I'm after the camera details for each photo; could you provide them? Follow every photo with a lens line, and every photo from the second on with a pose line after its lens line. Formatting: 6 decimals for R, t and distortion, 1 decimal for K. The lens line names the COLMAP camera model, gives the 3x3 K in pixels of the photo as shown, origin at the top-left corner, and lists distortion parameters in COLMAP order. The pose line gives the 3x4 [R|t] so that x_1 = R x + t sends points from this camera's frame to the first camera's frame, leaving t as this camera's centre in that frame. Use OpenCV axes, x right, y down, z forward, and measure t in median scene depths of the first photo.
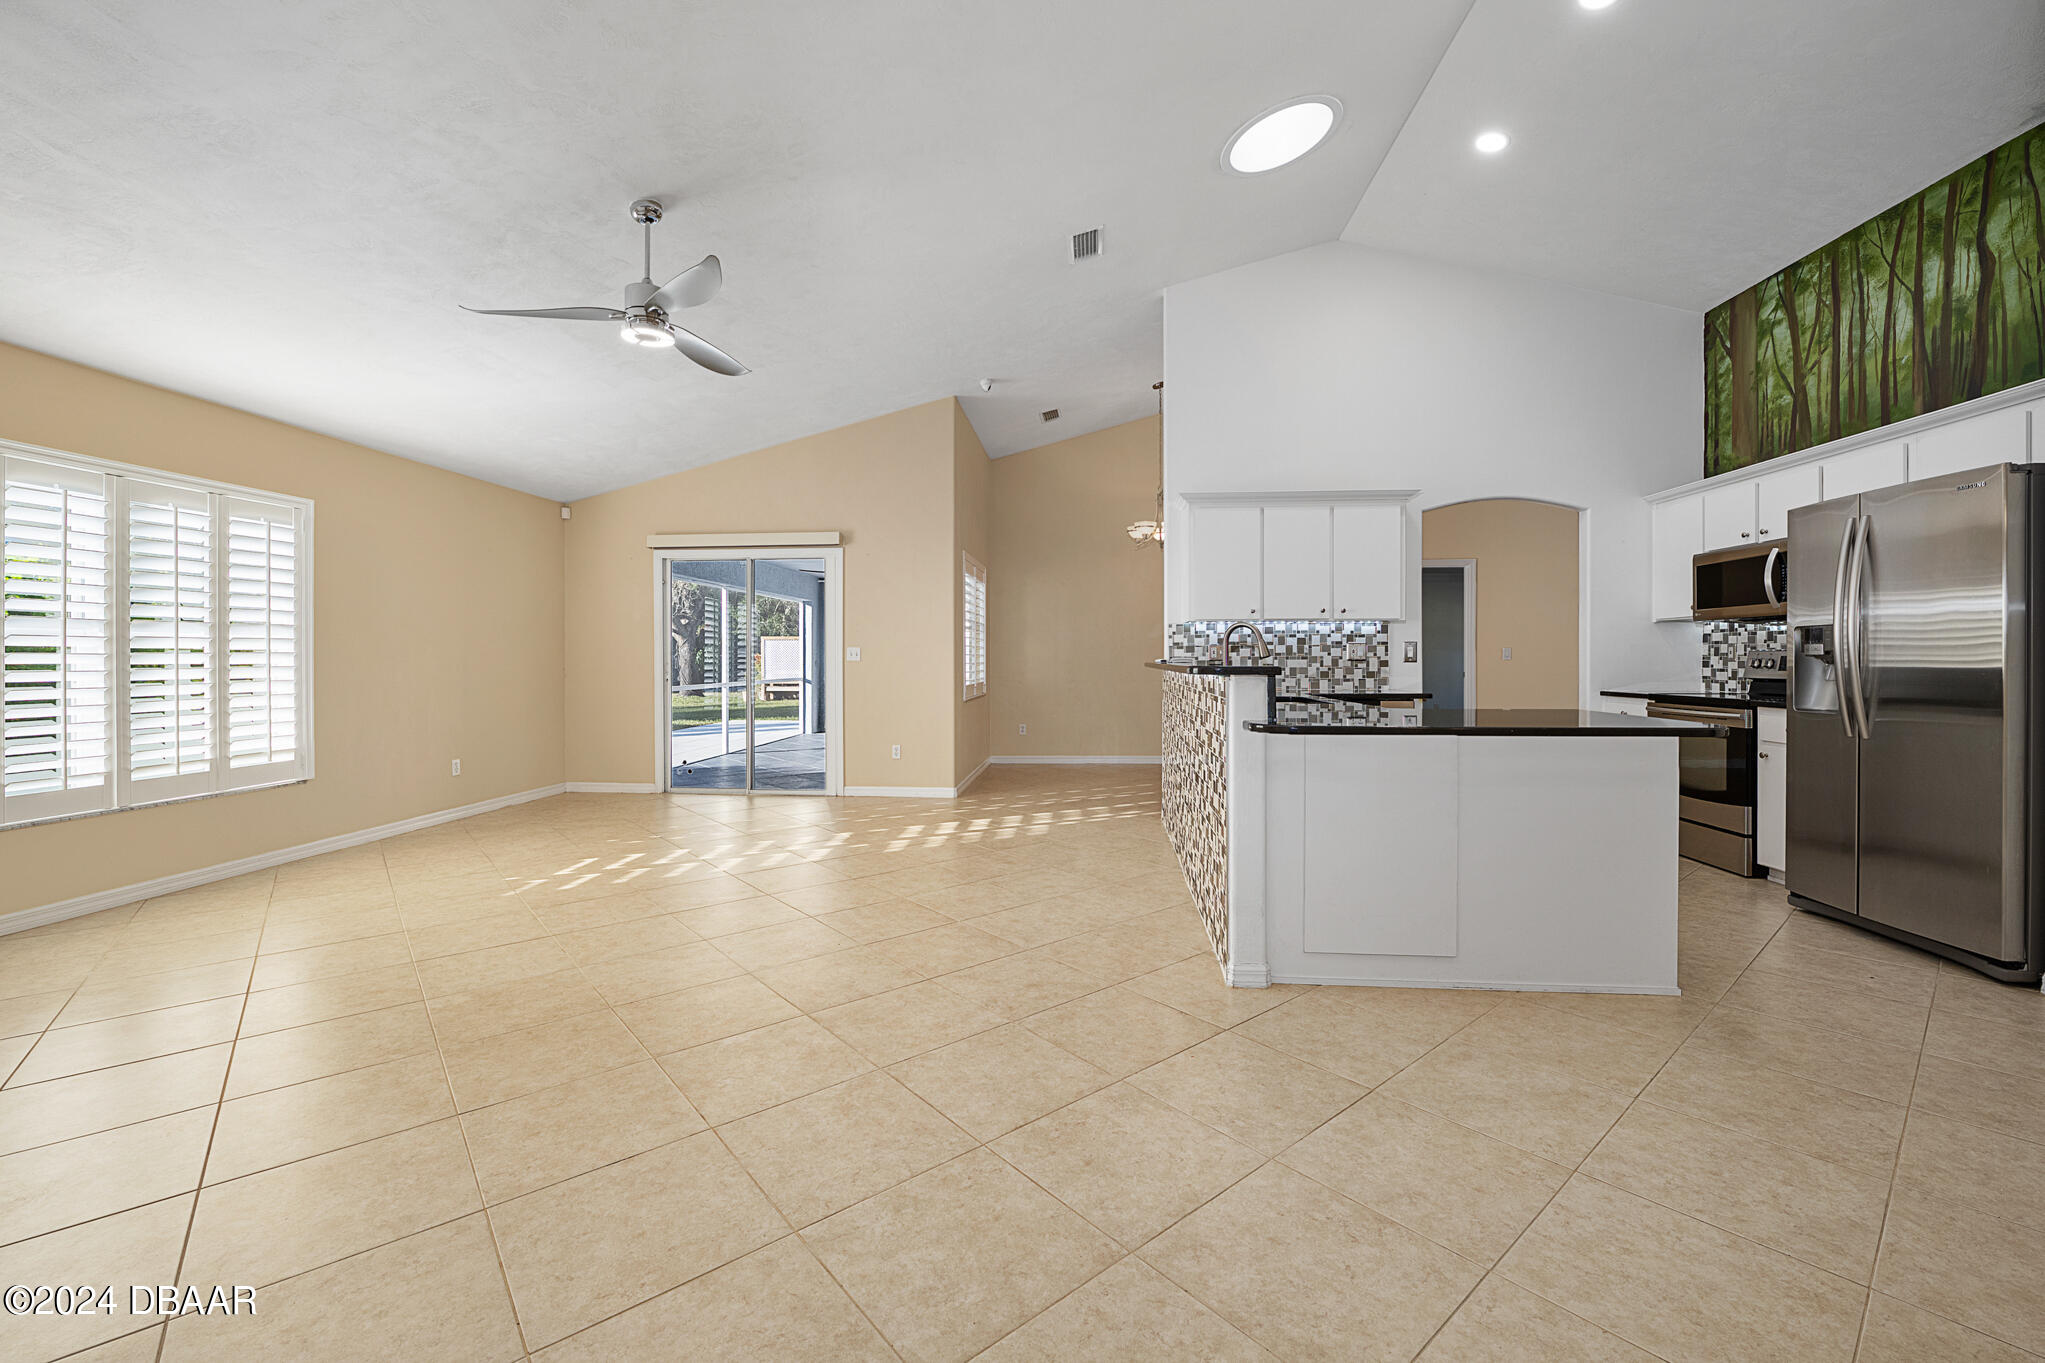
lens RADIAL K [[837.7, 0, 1018.2], [0, 837.7, 655.9], [0, 0, 1]] dist [-0.009305, -0.000097]
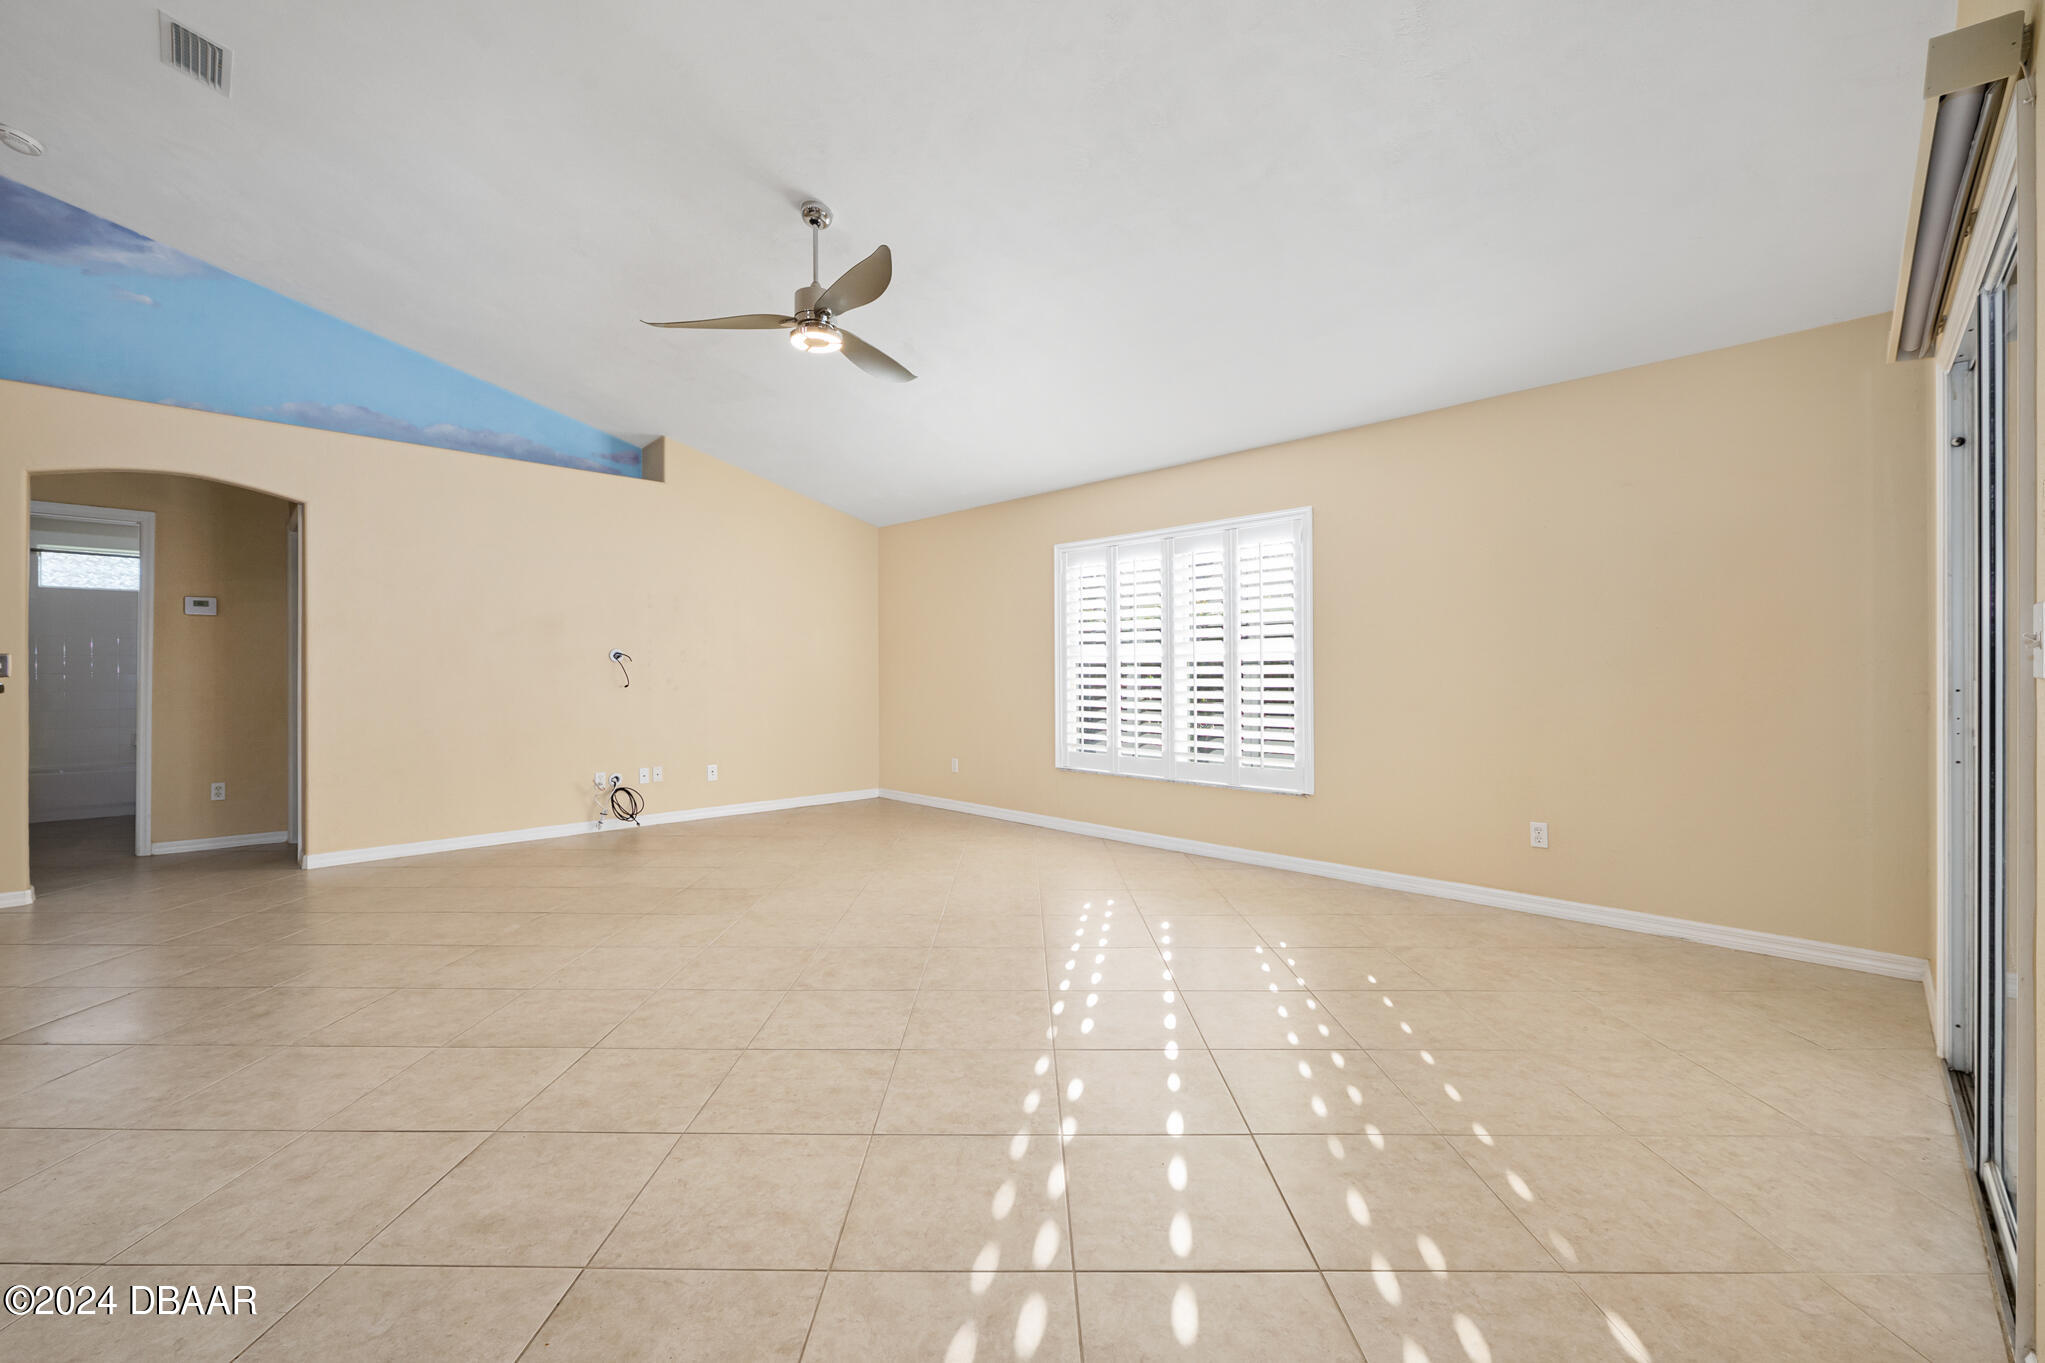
lens RADIAL K [[822.8, 0, 1011.4], [0, 822.8, 668.5], [0, 0, 1]] dist [-0.007552, -0.000031]
pose [[-0.641599, -0.000313, -0.767040, 0.146674], [0.004854, 0.999978, -0.004468, 0.005668], [0.767025, -0.006590, -0.641583, 1.795038]]
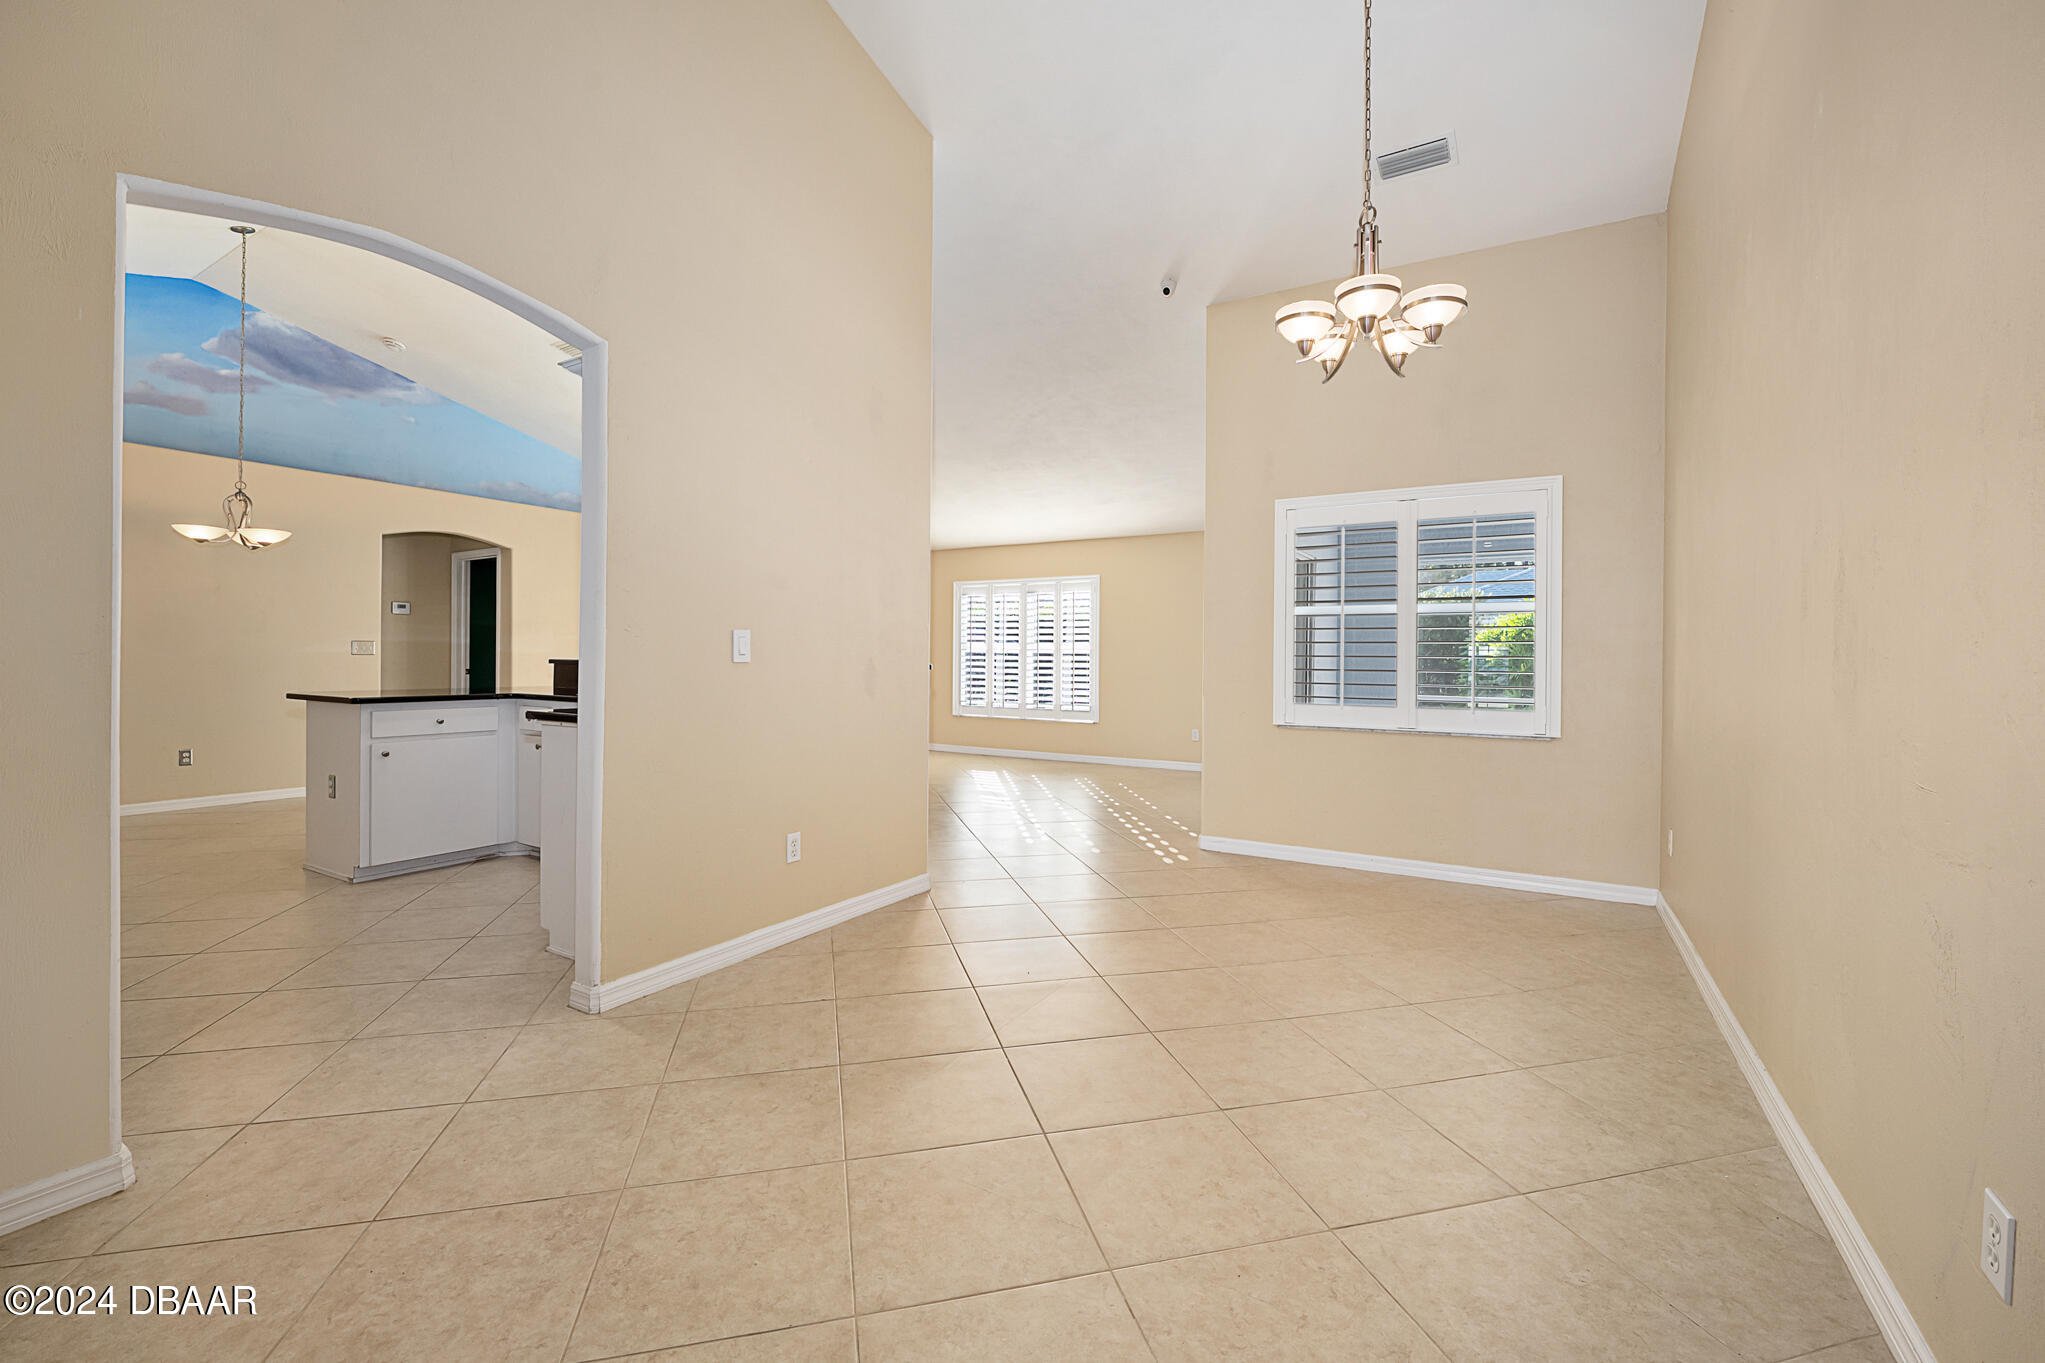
lens RADIAL K [[837.7, 0, 1018.2], [0, 837.7, 655.9], [0, 0, 1]] dist [-0.009305, -0.000097]
pose [[-0.441097, -0.003502, -0.897453, 1.236658], [-0.006953, 0.999976, -0.000484, -0.001087], [0.897432, 0.006026, -0.441111, 2.231638]]
